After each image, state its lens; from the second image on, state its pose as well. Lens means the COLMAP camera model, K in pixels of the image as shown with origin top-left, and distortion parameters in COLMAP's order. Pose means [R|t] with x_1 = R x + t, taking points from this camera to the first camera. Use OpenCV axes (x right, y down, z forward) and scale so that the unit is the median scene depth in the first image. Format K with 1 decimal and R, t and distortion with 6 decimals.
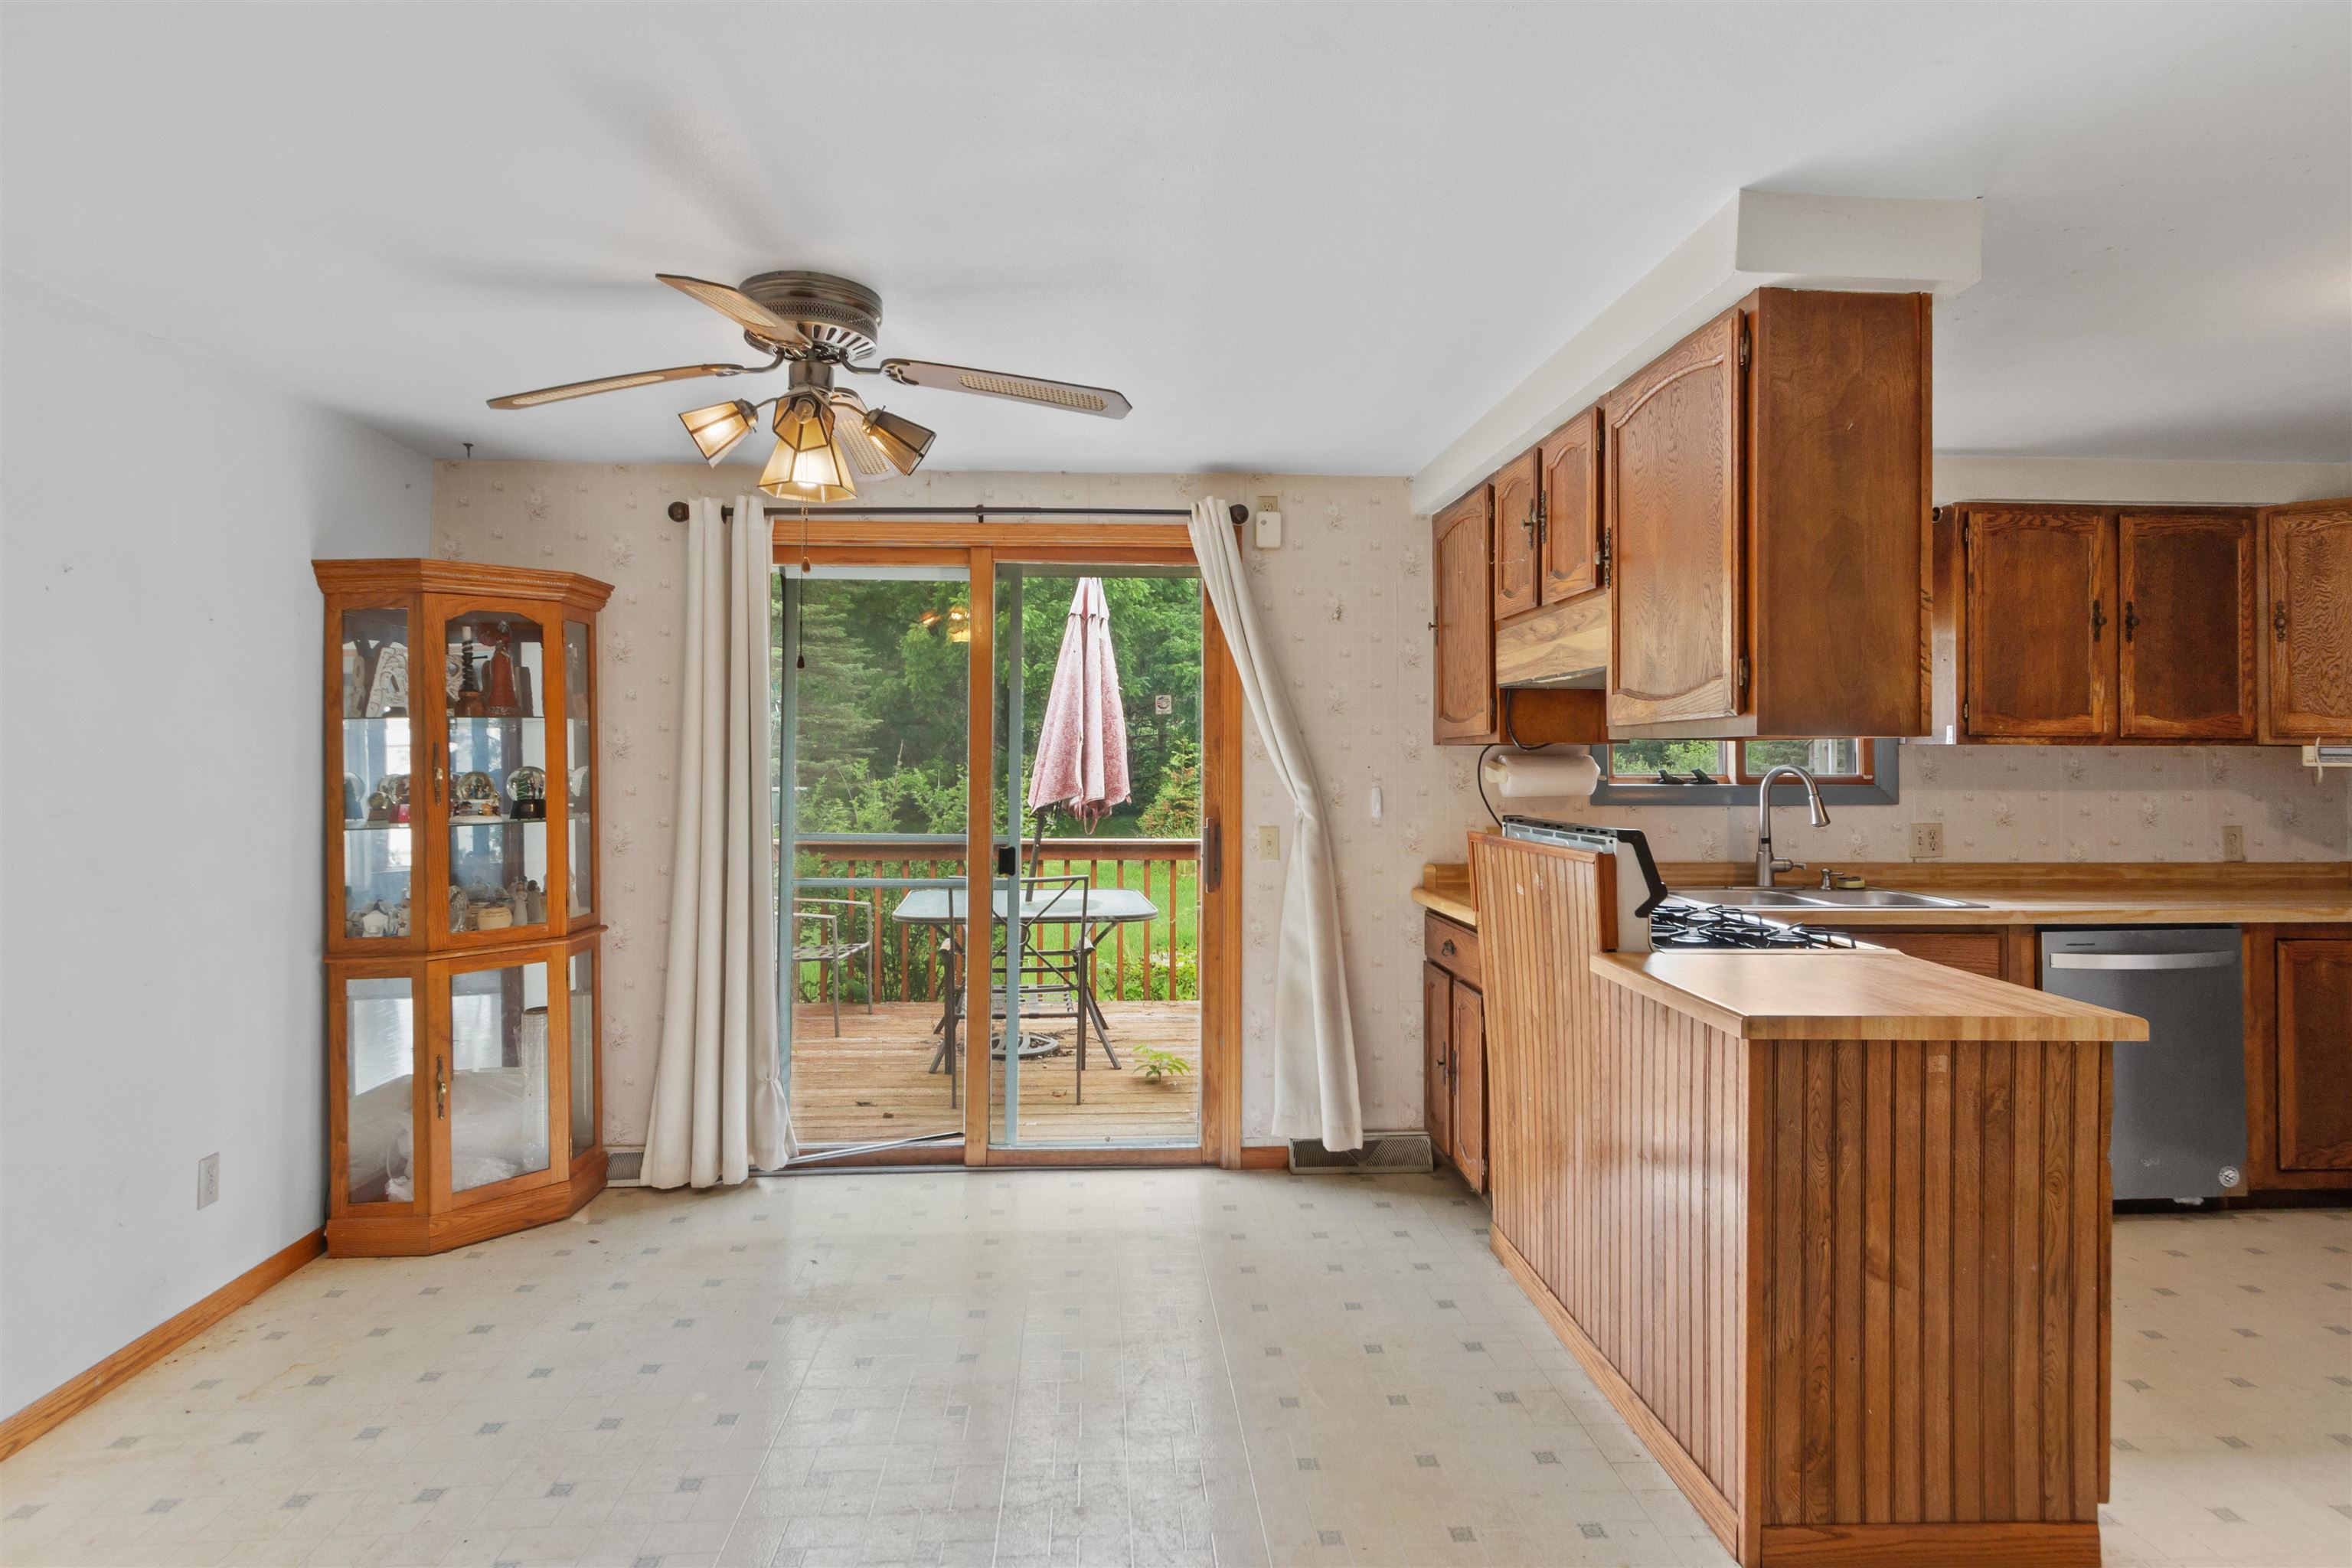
lens RADIAL K [[1270.5, 0, 1177.8], [0, 1270.5, 726.5], [0, 0, 1]] dist [0.003223, 0.000417]
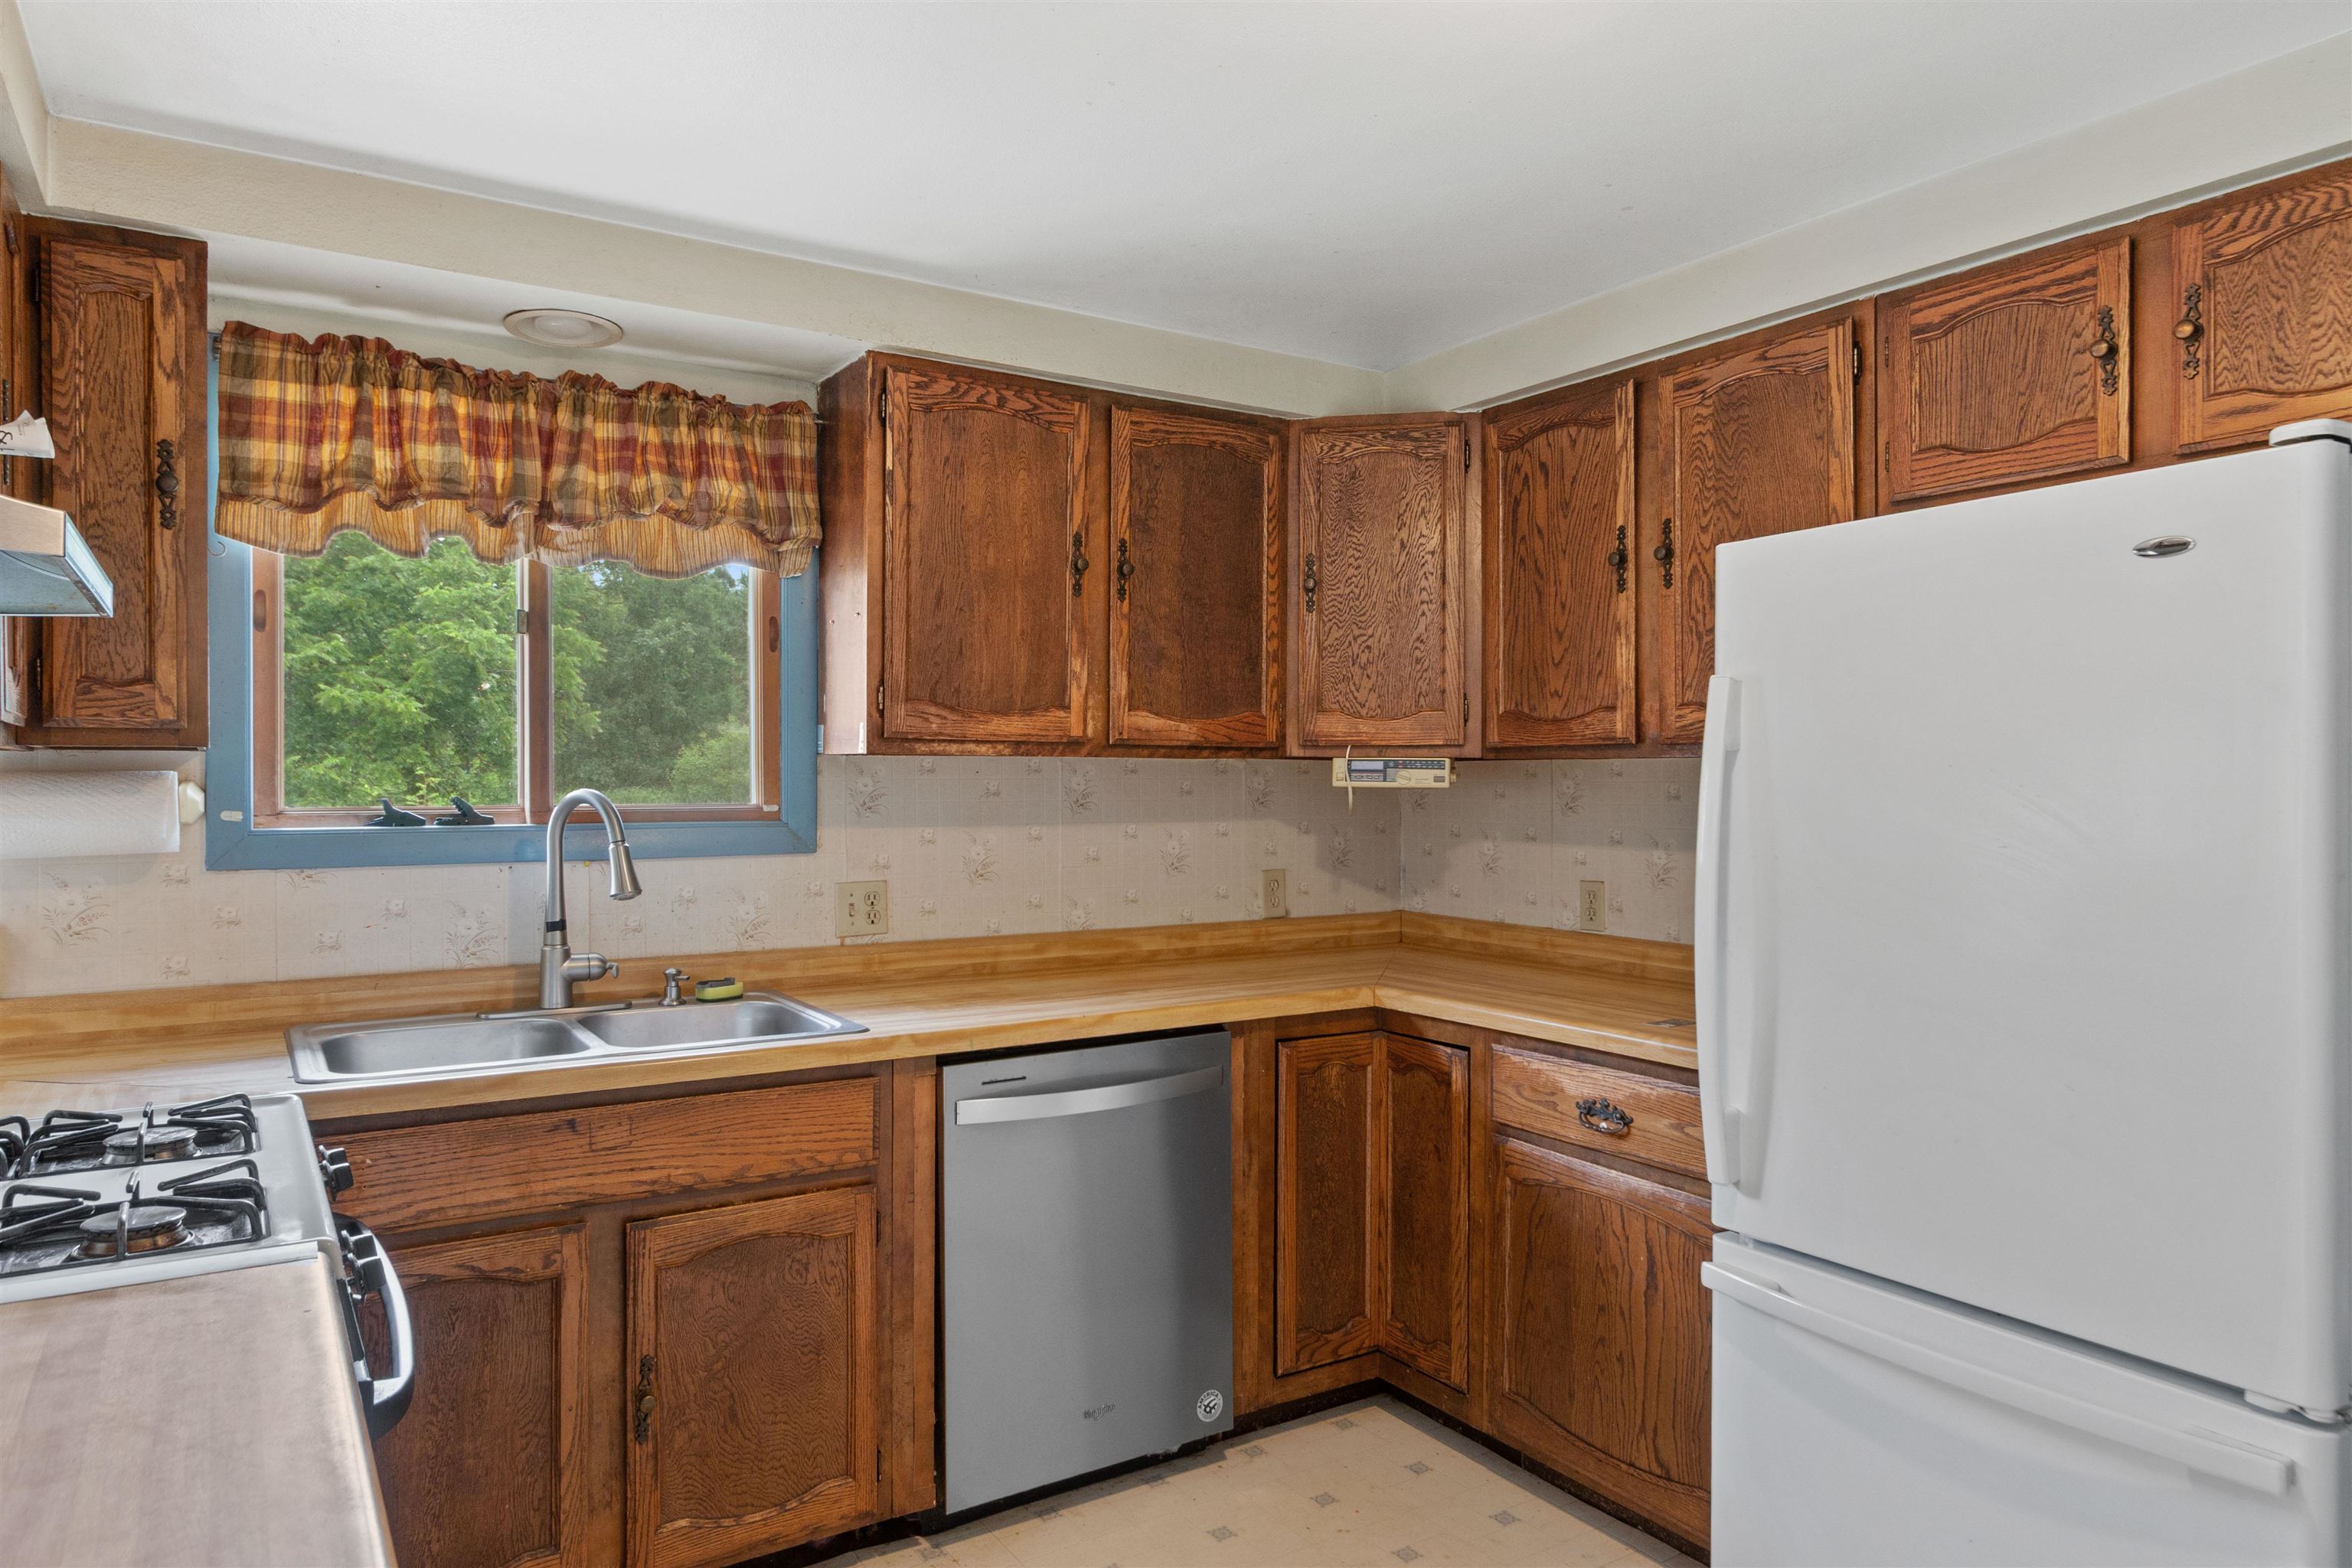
lens RADIAL K [[1511.7, 0, 1186.2], [0, 1511.7, 784.7], [0, 0, 1]] dist [0.023655, 0.000540]
pose [[0.868102, -0.004345, 0.496366, 0.385704], [-0.009095, 0.999655, 0.024658, 0.009658], [-0.496302, -0.025921, 0.867763, 0.299220]]
